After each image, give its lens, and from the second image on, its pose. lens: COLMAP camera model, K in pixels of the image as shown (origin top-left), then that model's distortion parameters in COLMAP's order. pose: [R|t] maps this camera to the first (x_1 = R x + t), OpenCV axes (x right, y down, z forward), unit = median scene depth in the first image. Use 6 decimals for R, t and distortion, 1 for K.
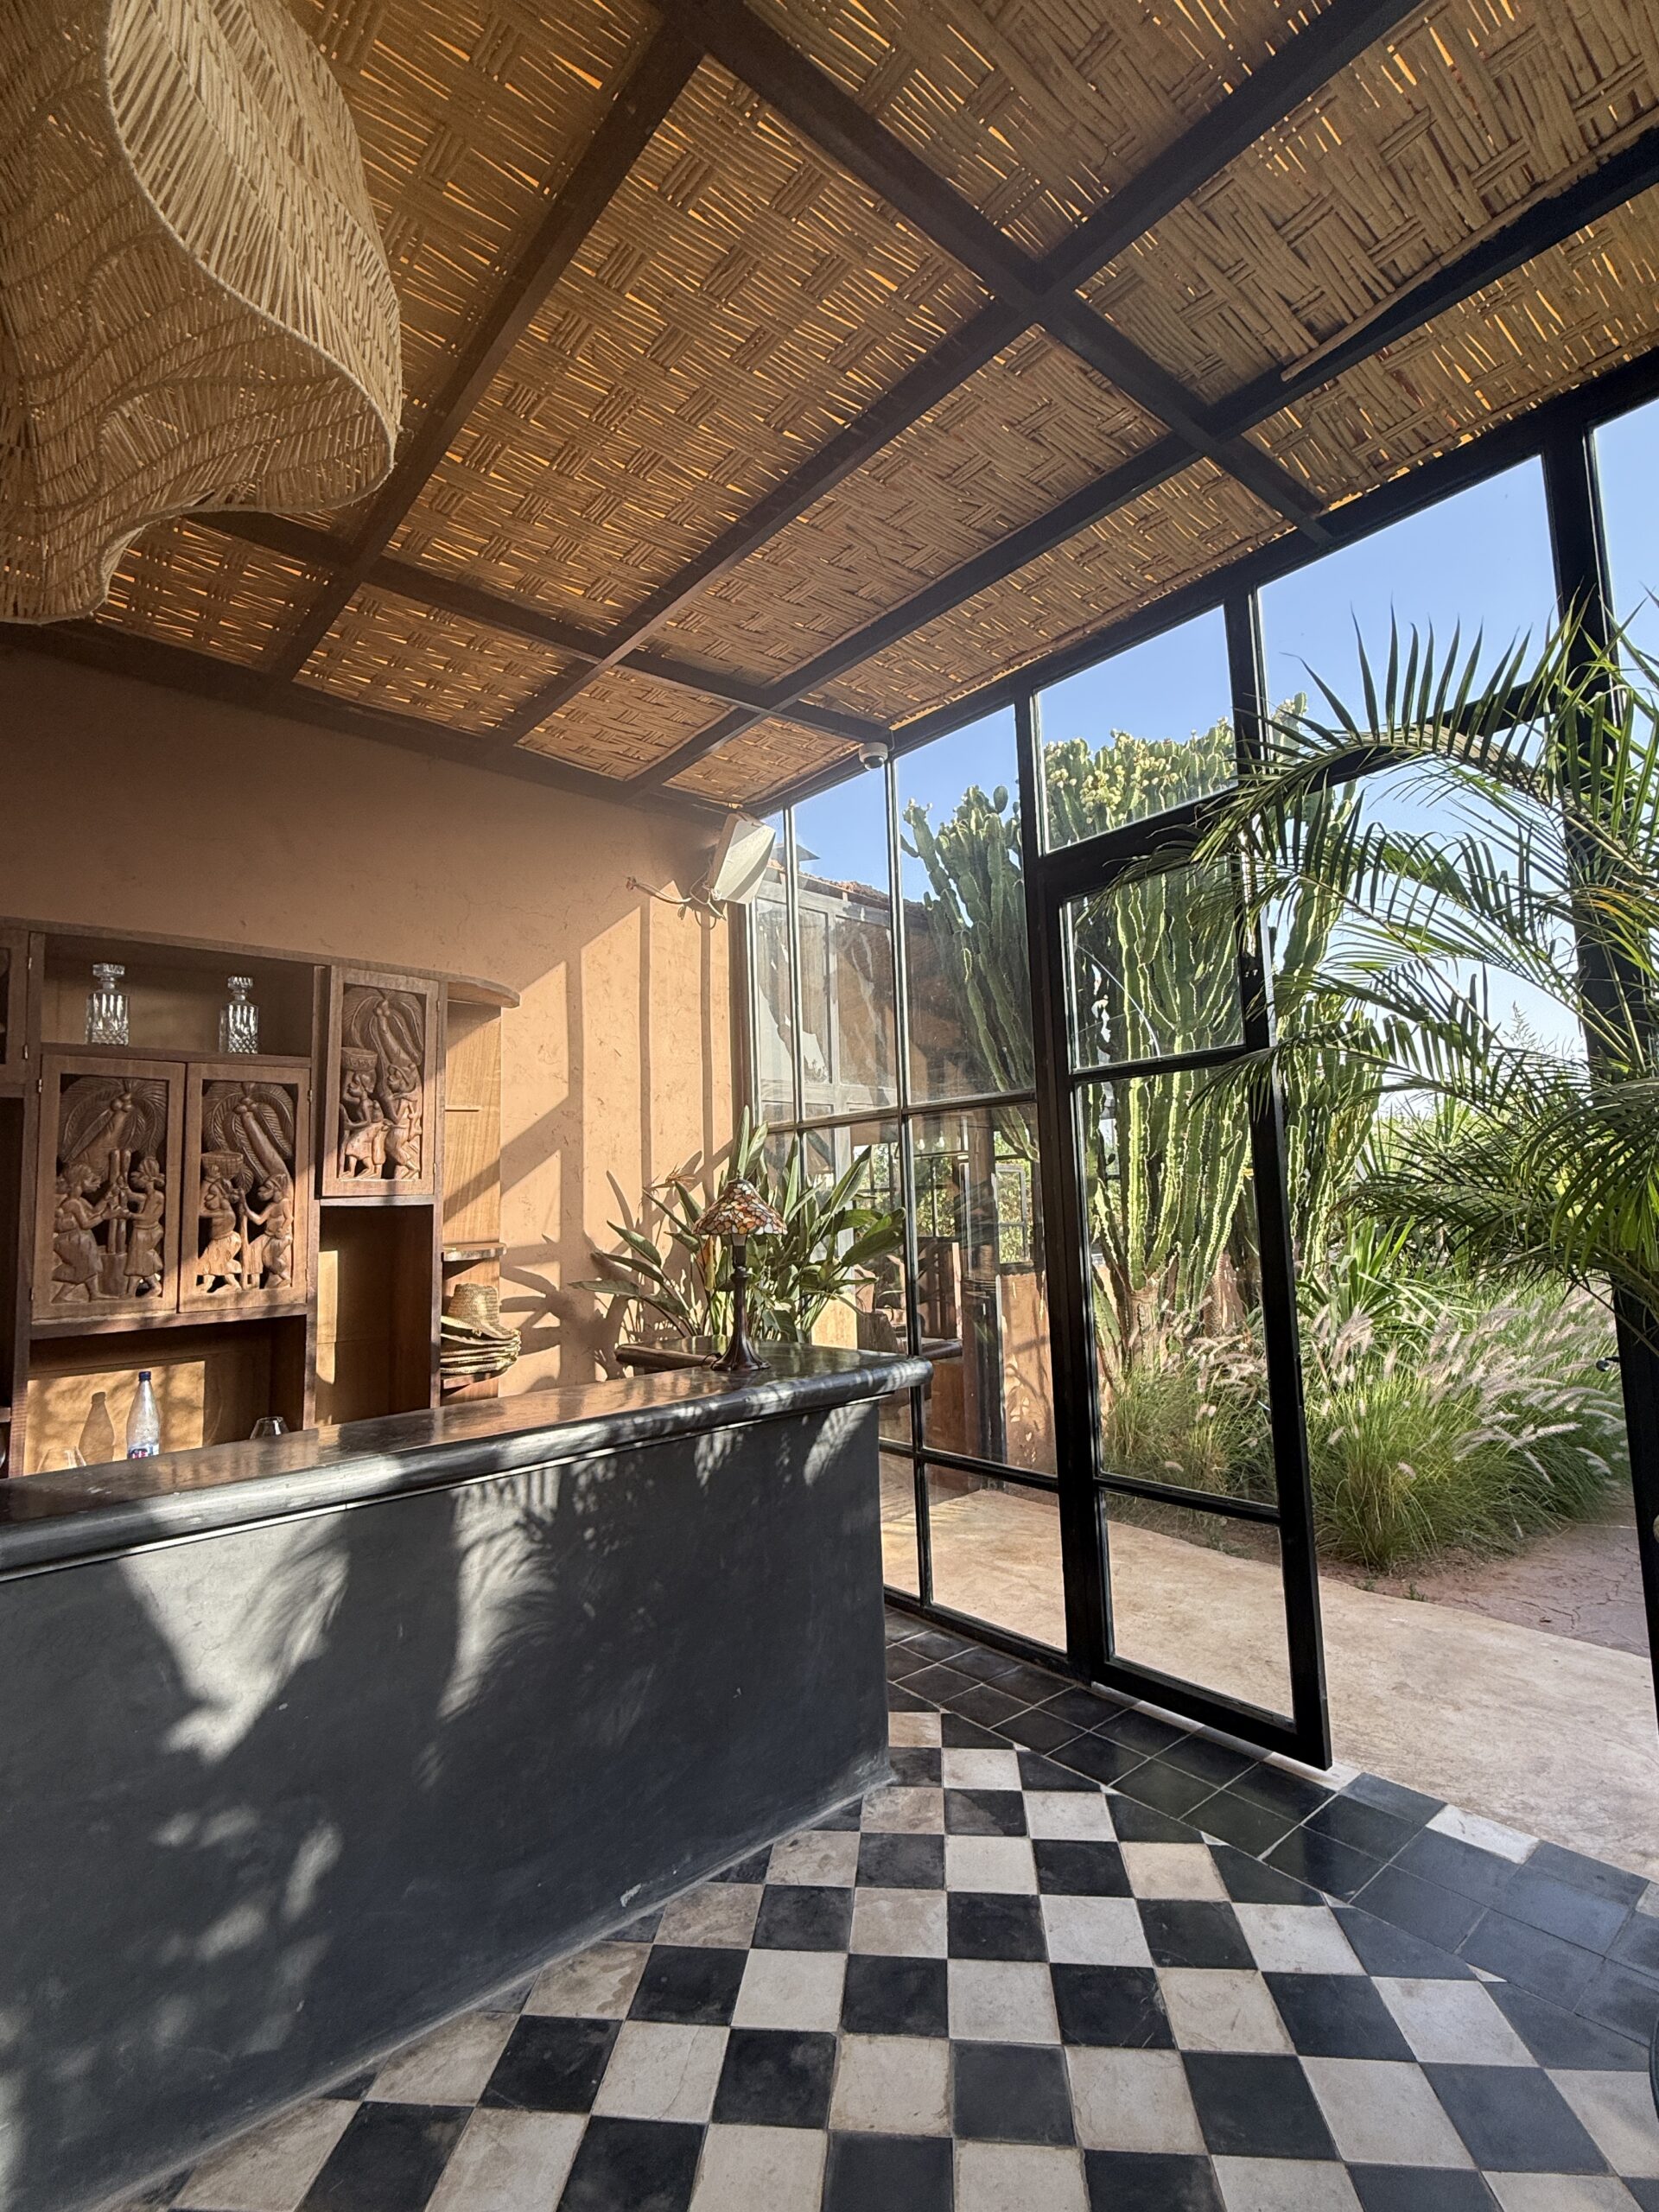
lens RADIAL K [[1021.6, 0, 826.2], [0, 1021.6, 1100.3], [0, 0, 1]] dist [0.008693, 0.000067]
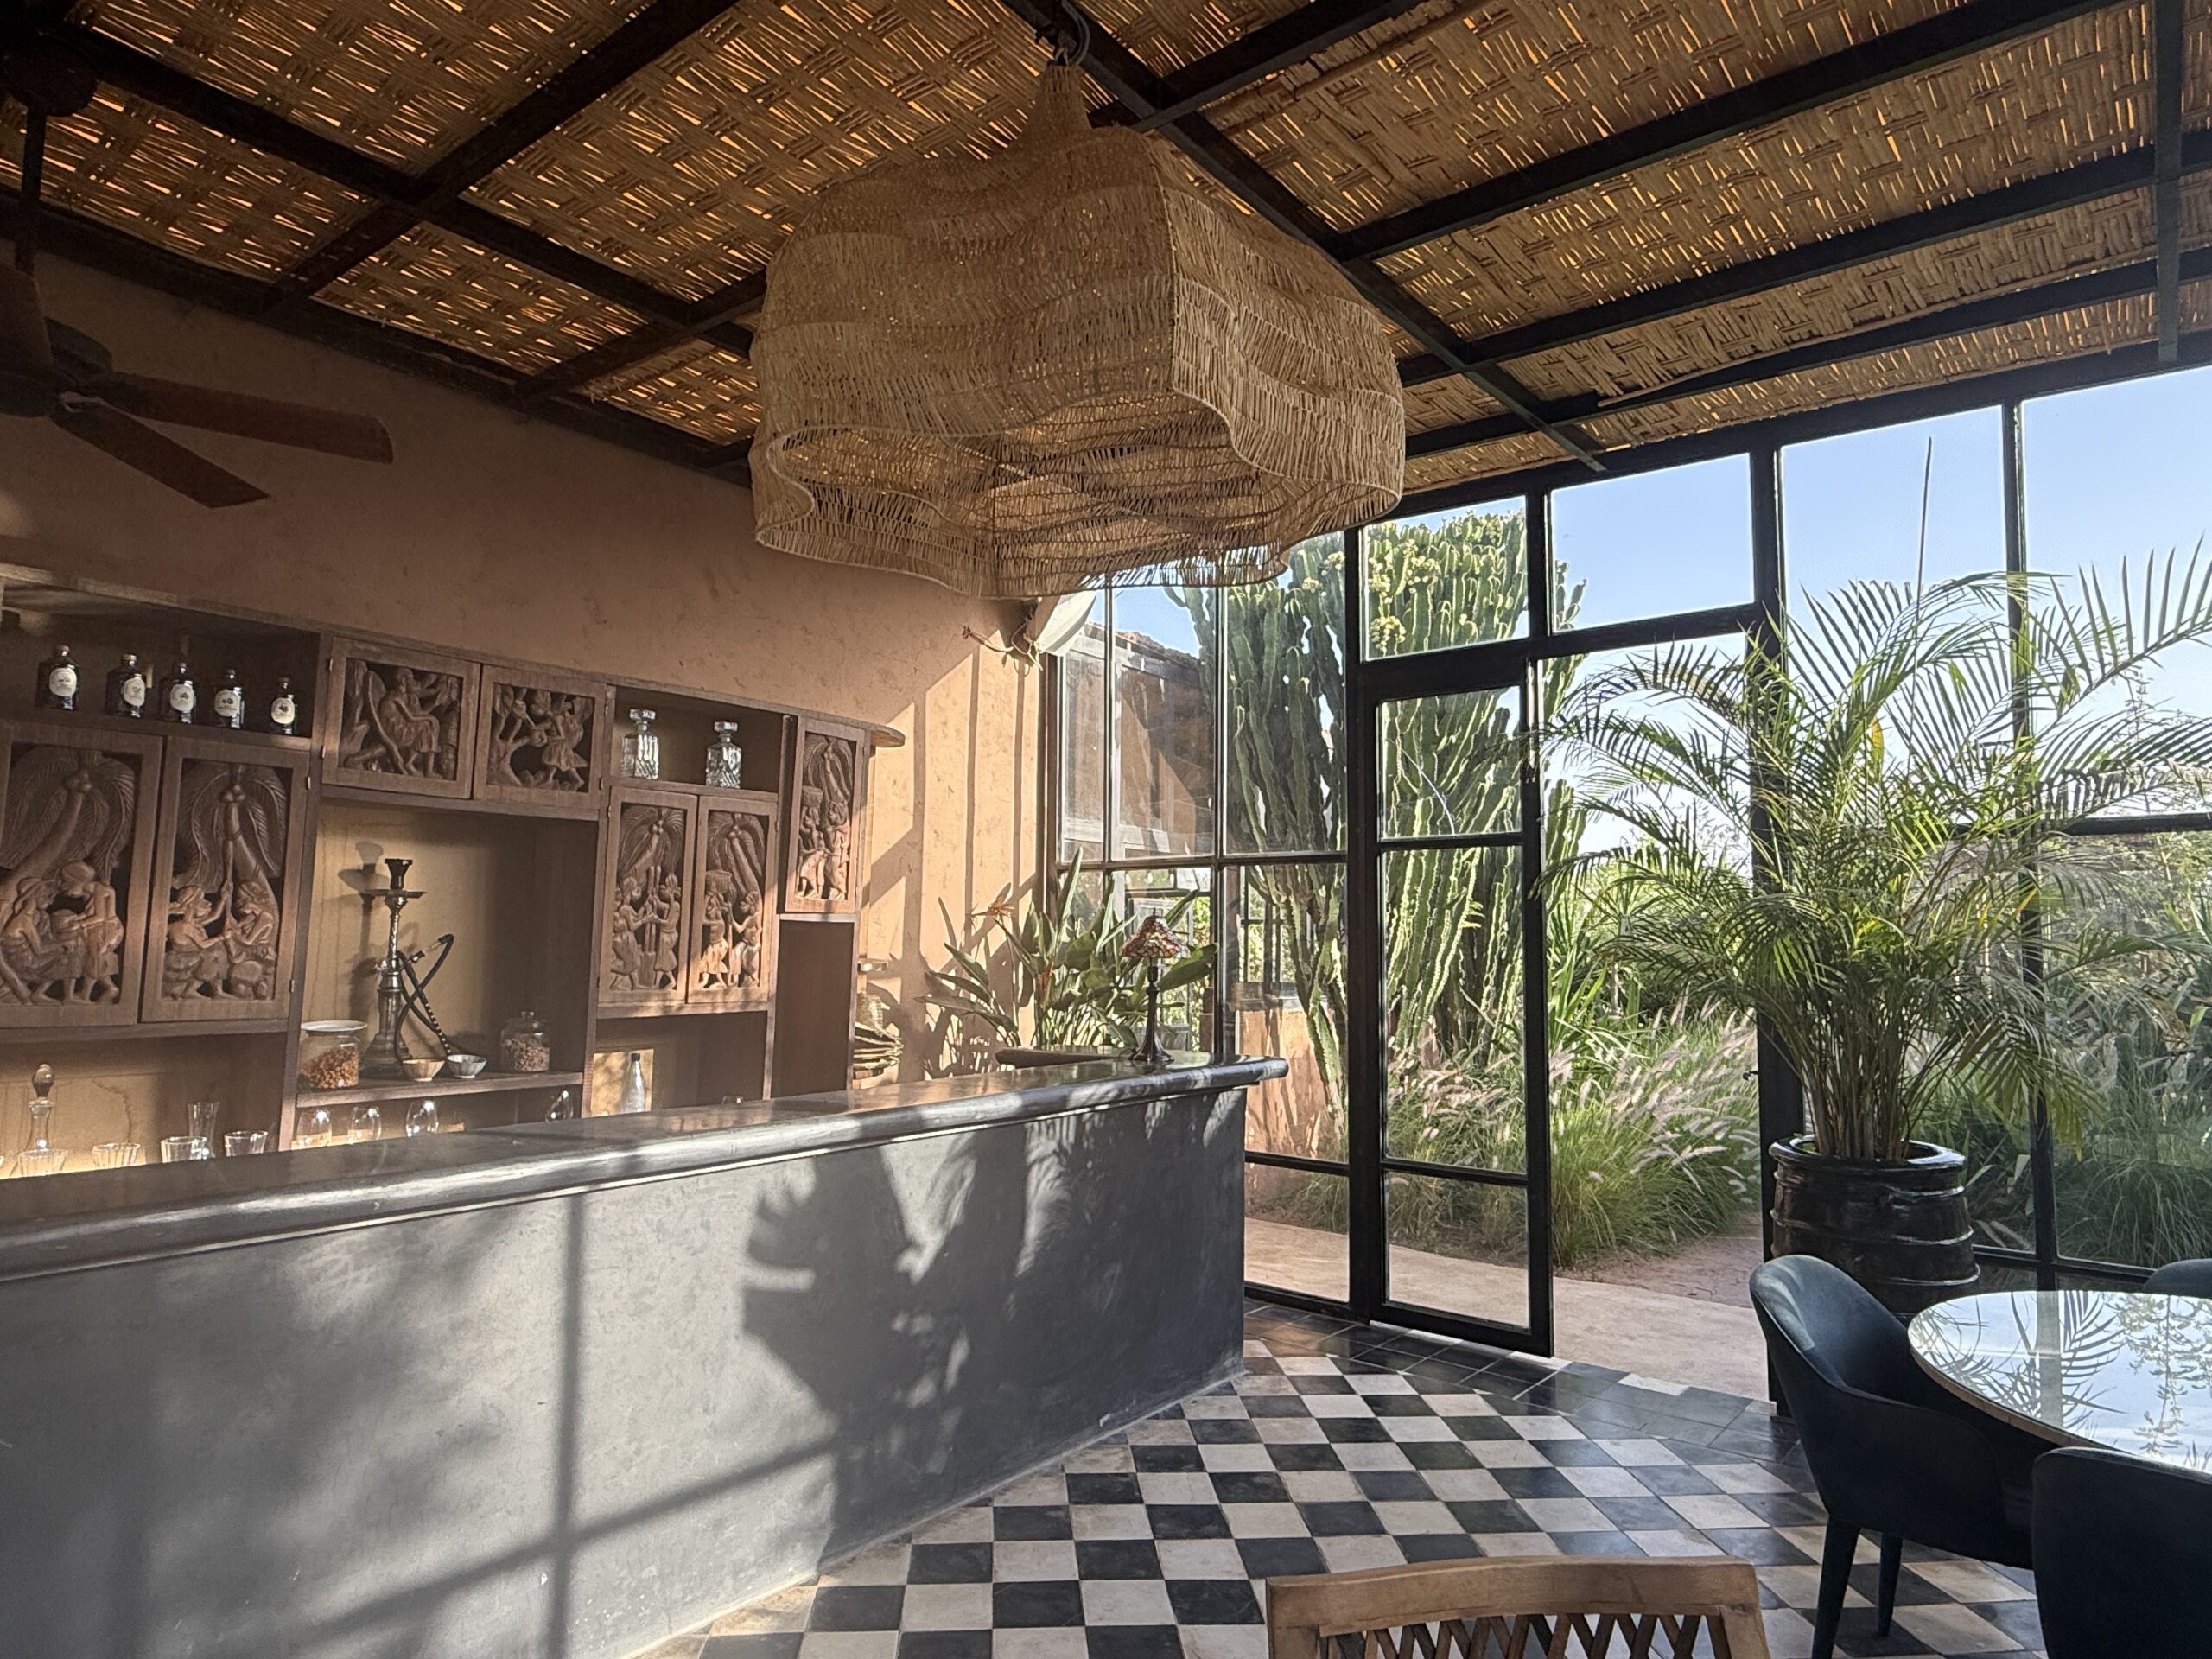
lens RADIAL K [[1273.6, 0, 1107.2], [0, 1273.6, 827.3], [0, 0, 1]] dist [0.023159, -0.000870]
pose [[0.983044, 0.058934, 0.173642, -0.411952], [-0.060973, 0.998119, 0.006426, -0.037770], [-0.172937, -0.016905, 0.984788, -0.546841]]
